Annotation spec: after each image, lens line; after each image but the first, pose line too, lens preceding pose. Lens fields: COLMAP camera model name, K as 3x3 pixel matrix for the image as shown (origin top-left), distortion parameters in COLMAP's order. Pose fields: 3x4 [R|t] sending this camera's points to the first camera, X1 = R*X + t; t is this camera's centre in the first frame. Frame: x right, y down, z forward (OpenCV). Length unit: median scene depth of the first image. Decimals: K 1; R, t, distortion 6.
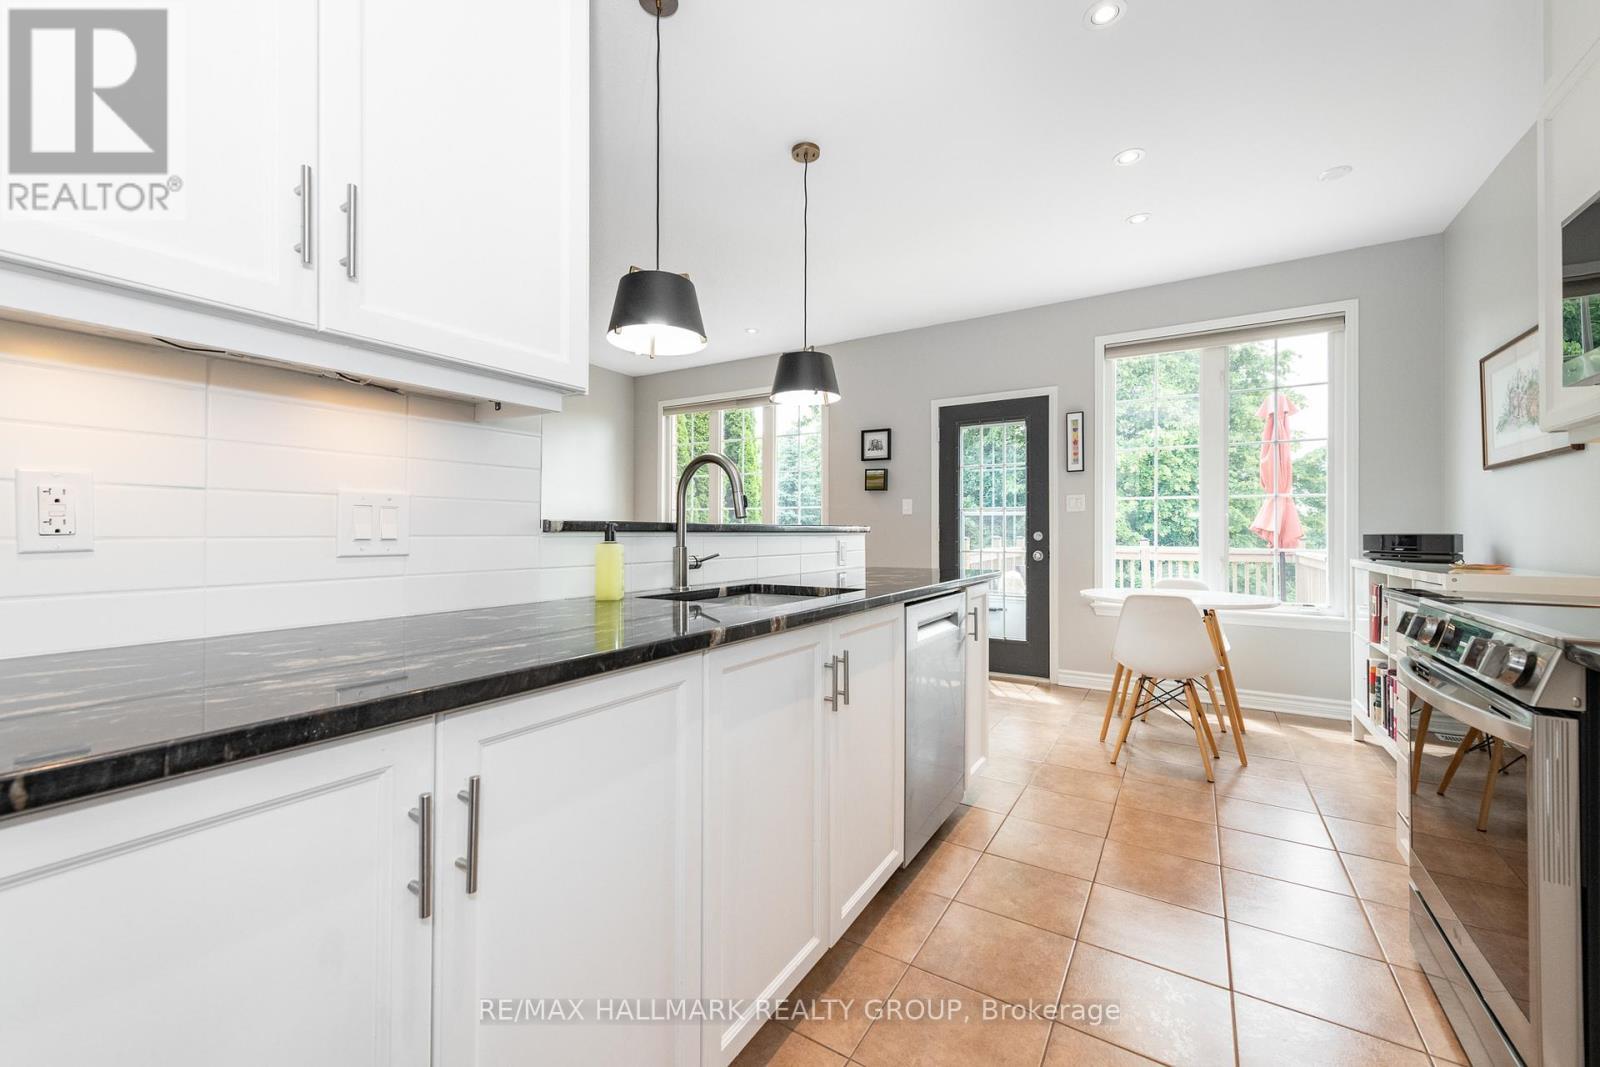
lens RADIAL K [[656.3, 0, 783.9], [0, 656.3, 531.0], [0, 0, 1]] dist [0.018673, -0.001823]
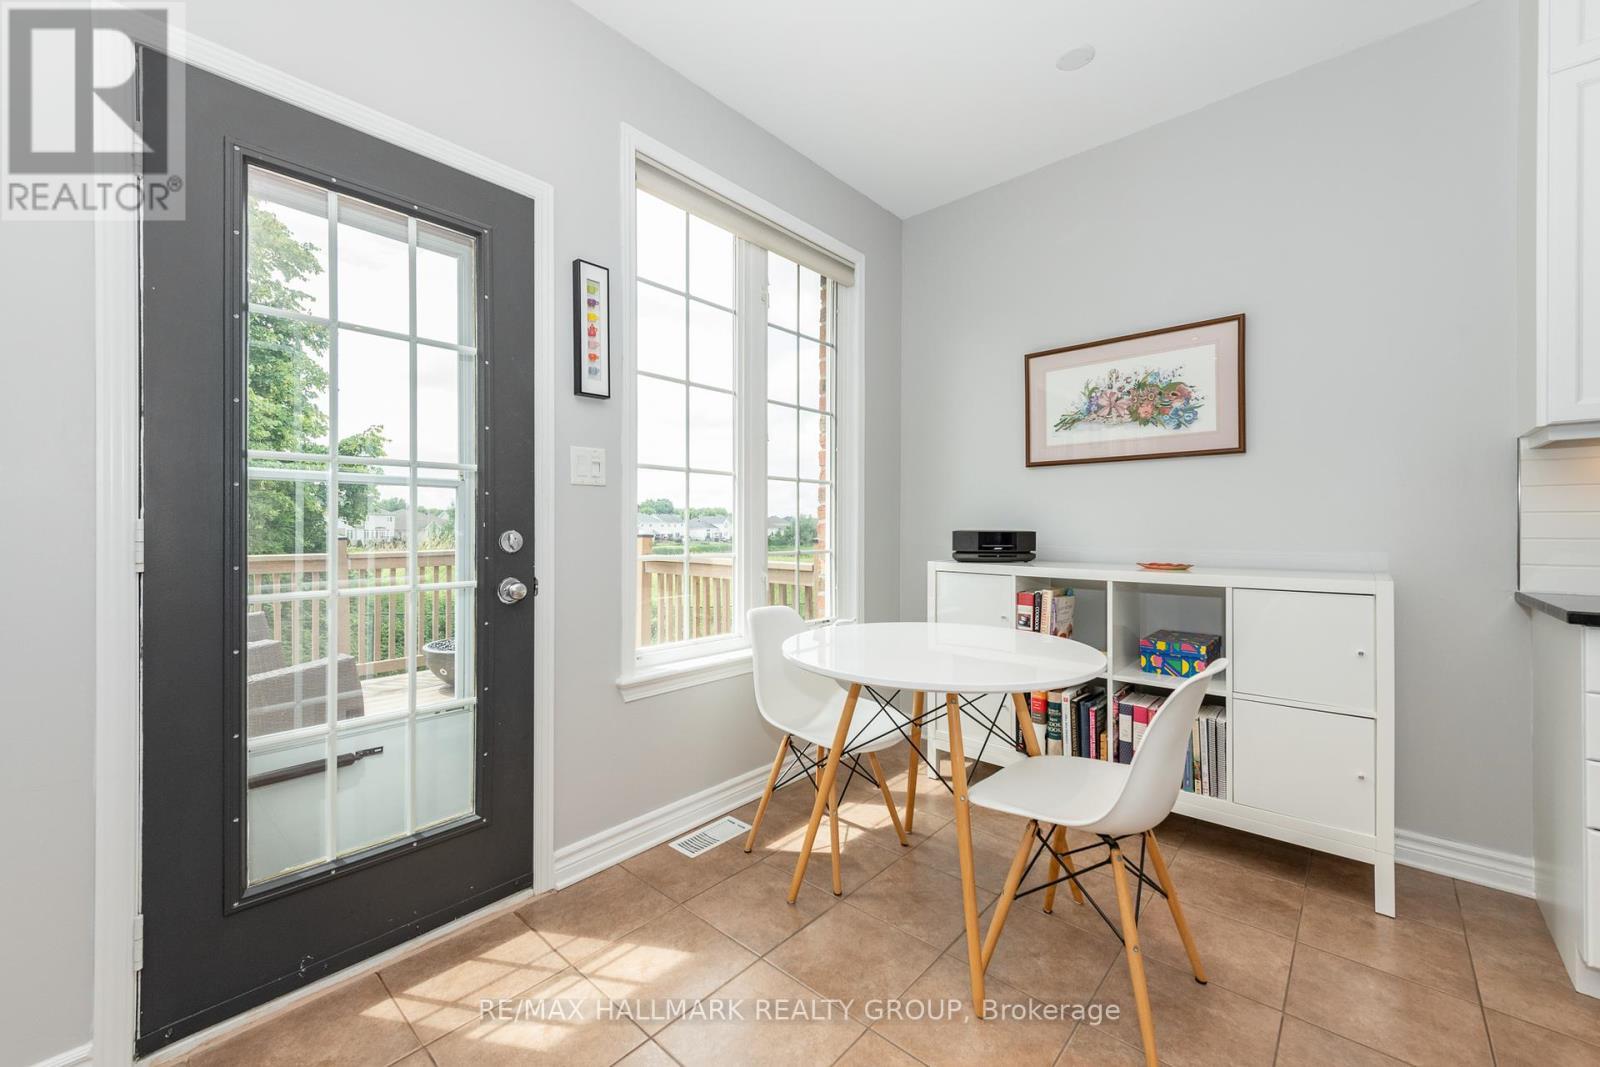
lens RADIAL K [[634.5, 0, 798.8], [0, 634.5, 526.1], [0, 0, 1]] dist [0.008318, -0.001666]
pose [[0.161354, -0.004362, 0.986887, 0.044015], [-0.002464, 0.999985, 0.004822, -0.004541], [-0.986893, -0.003210, 0.161341, 0.943206]]
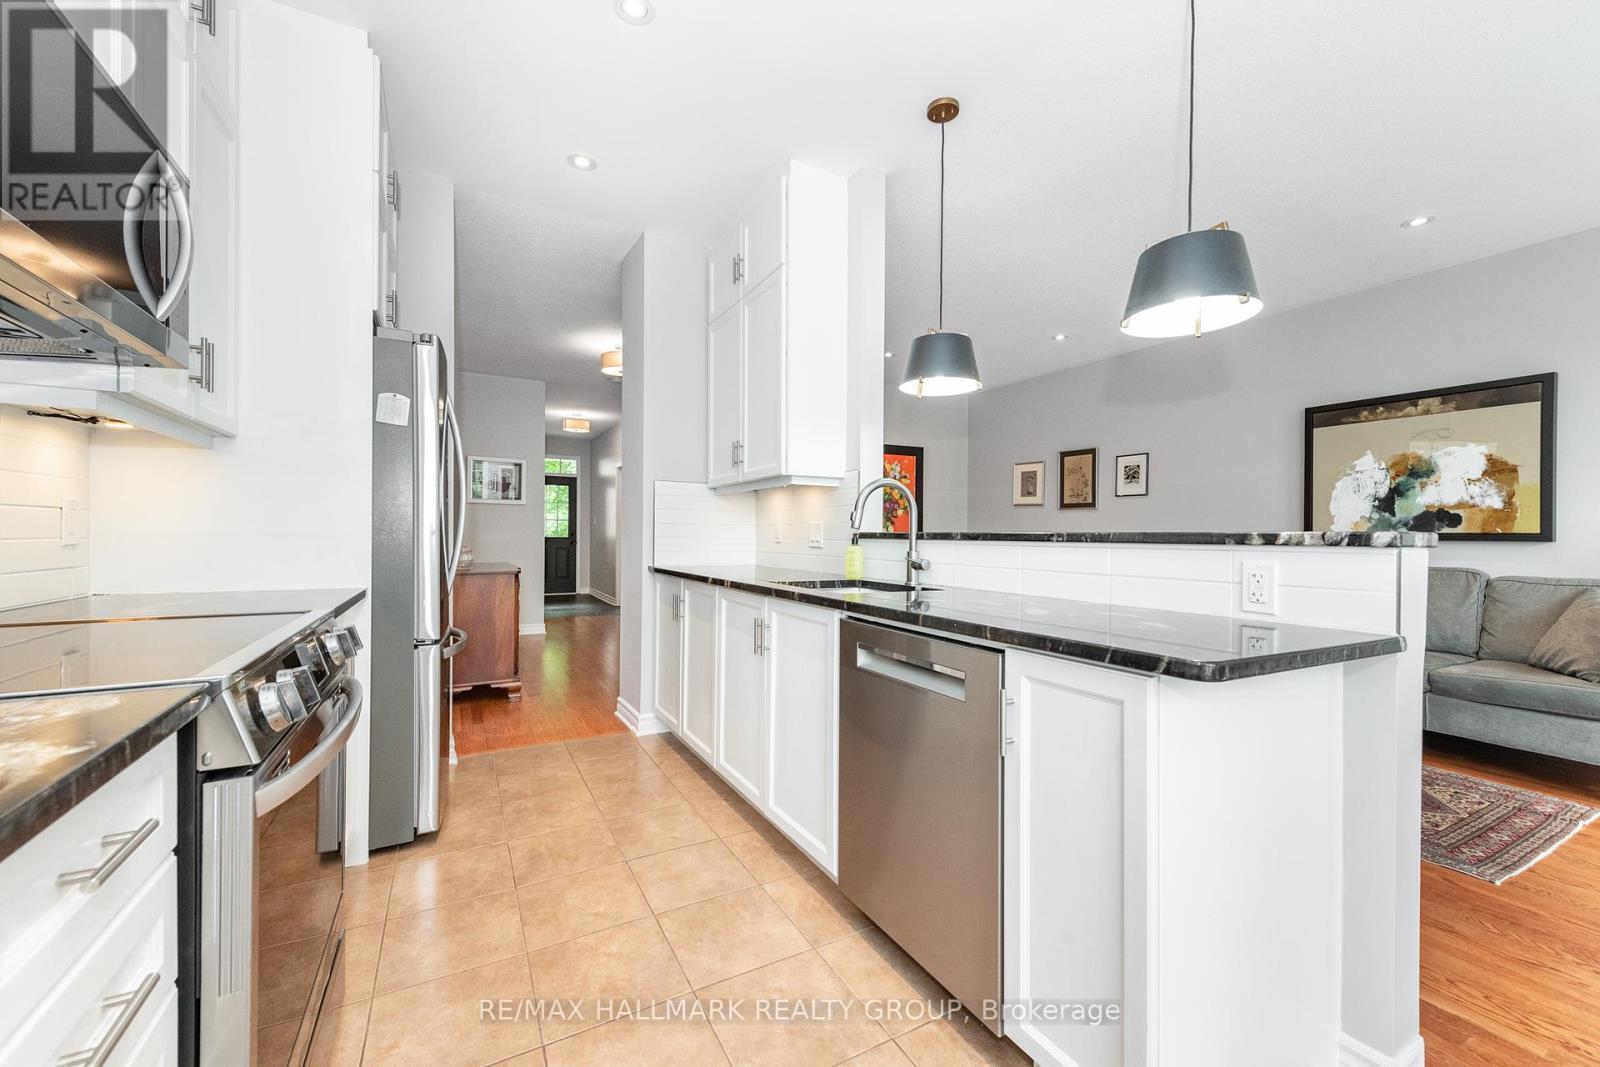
lens RADIAL K [[634.5, 0, 786.5], [0, 634.5, 533.4], [0, 0, 1]] dist [0.008318, -0.001666]
pose [[-0.505350, -0.007418, -0.862883, 0.505444], [-0.006820, 0.999966, -0.004602, -0.001133], [0.862888, 0.003560, -0.505383, 0.729714]]
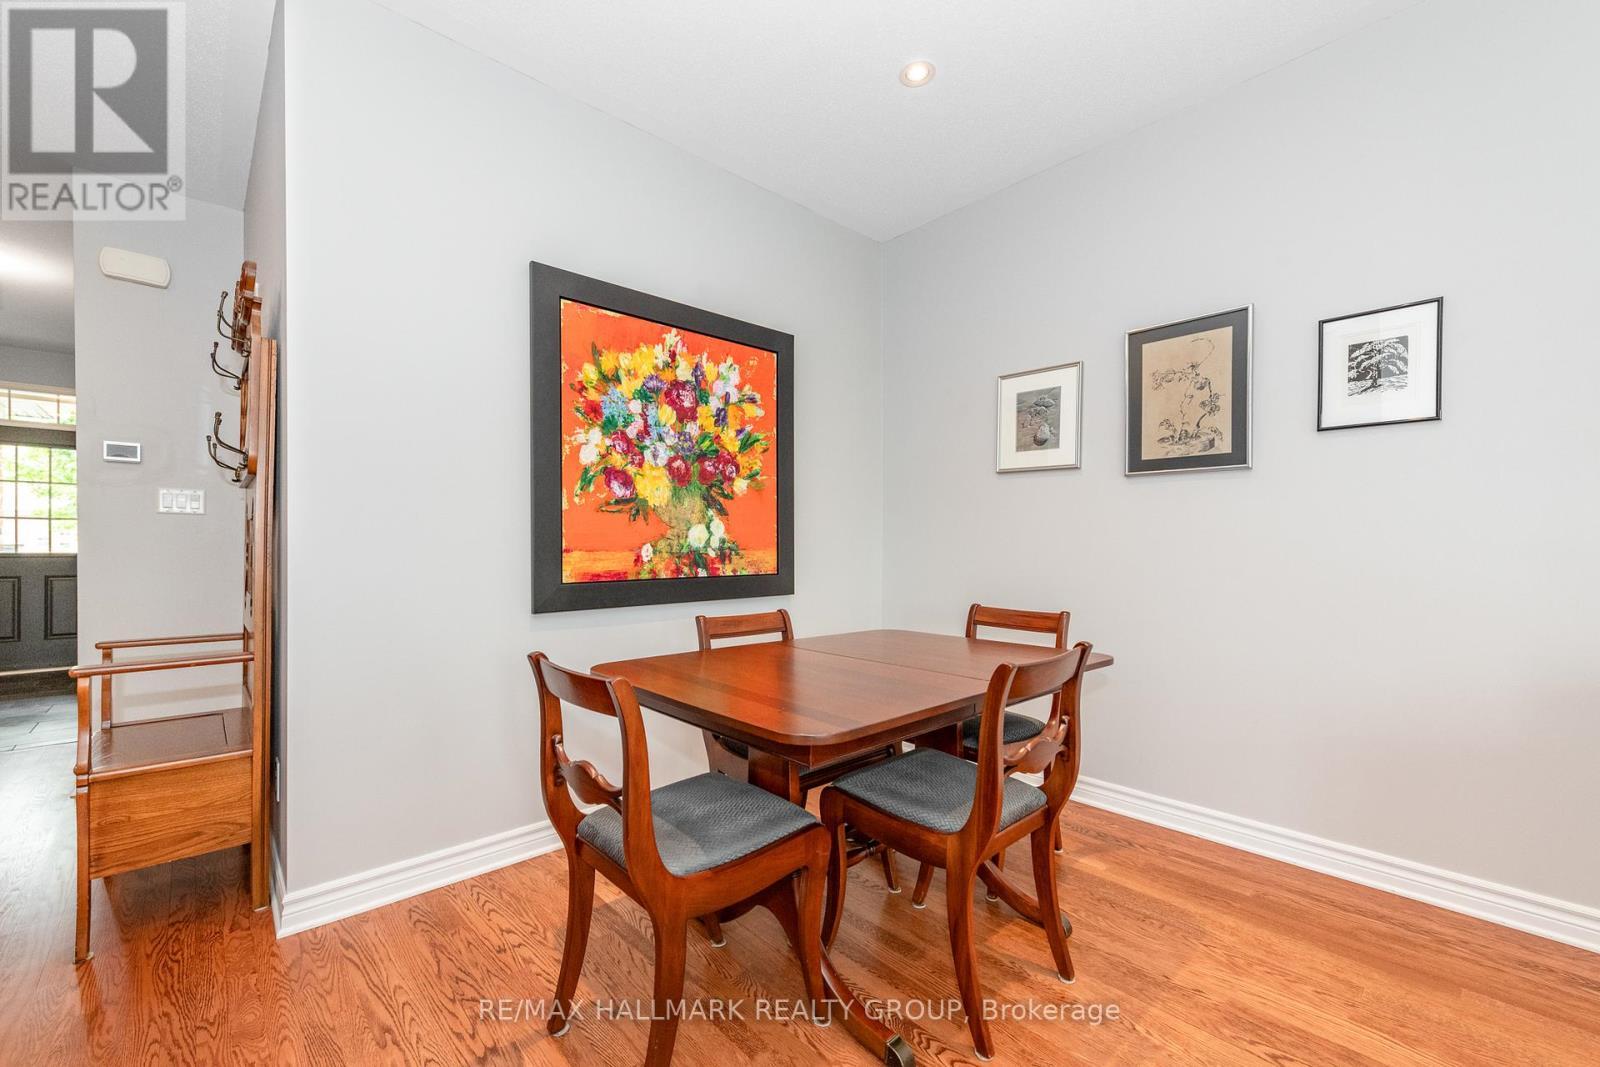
lens RADIAL K [[656.3, 0, 798.7], [0, 656.3, 541.2], [0, 0, 1]] dist [0.018673, -0.001823]
pose [[-0.259866, -0.015529, -0.965520, -0.473084], [-0.000102, 0.999871, -0.016054, 0.004474], [0.965645, -0.004074, -0.259834, 0.368320]]
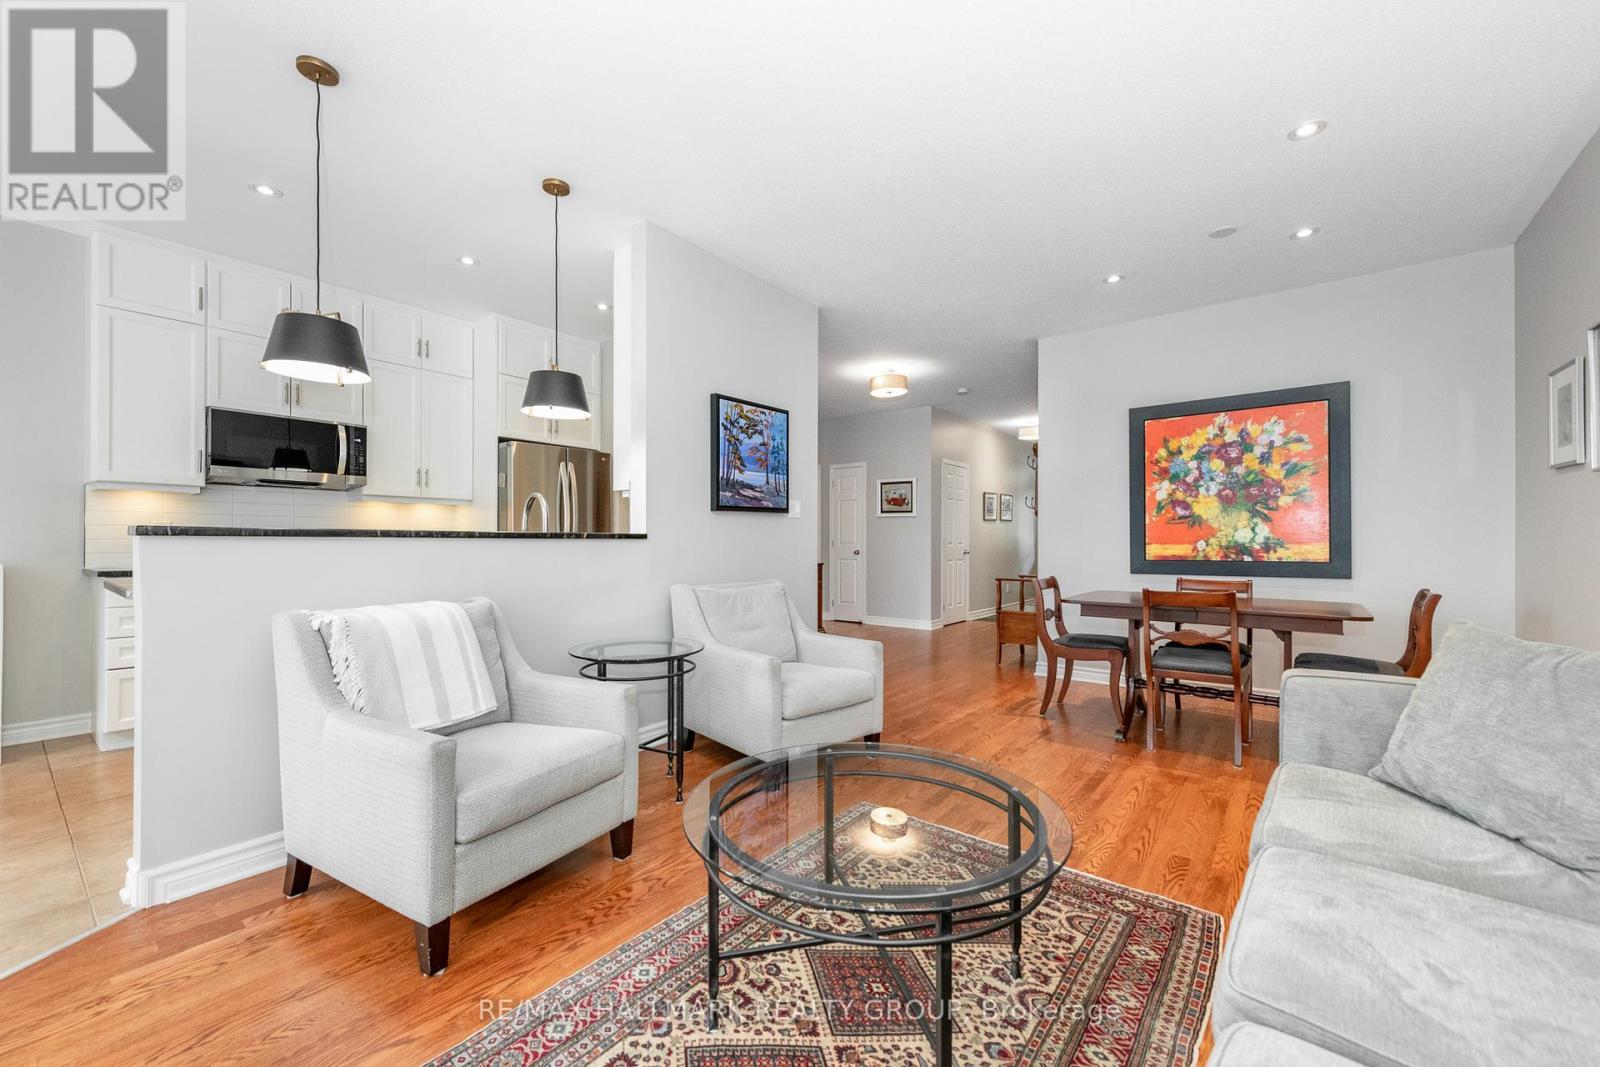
lens RADIAL K [[634.5, 0, 786.2], [0, 634.5, 542.0], [0, 0, 1]] dist [0.008318, -0.001666]
pose [[-0.993287, -0.007582, 0.115424, -0.467367], [-0.007542, 0.999971, 0.000777, 0.004071], [-0.115427, -0.000099, -0.993316, 1.254697]]
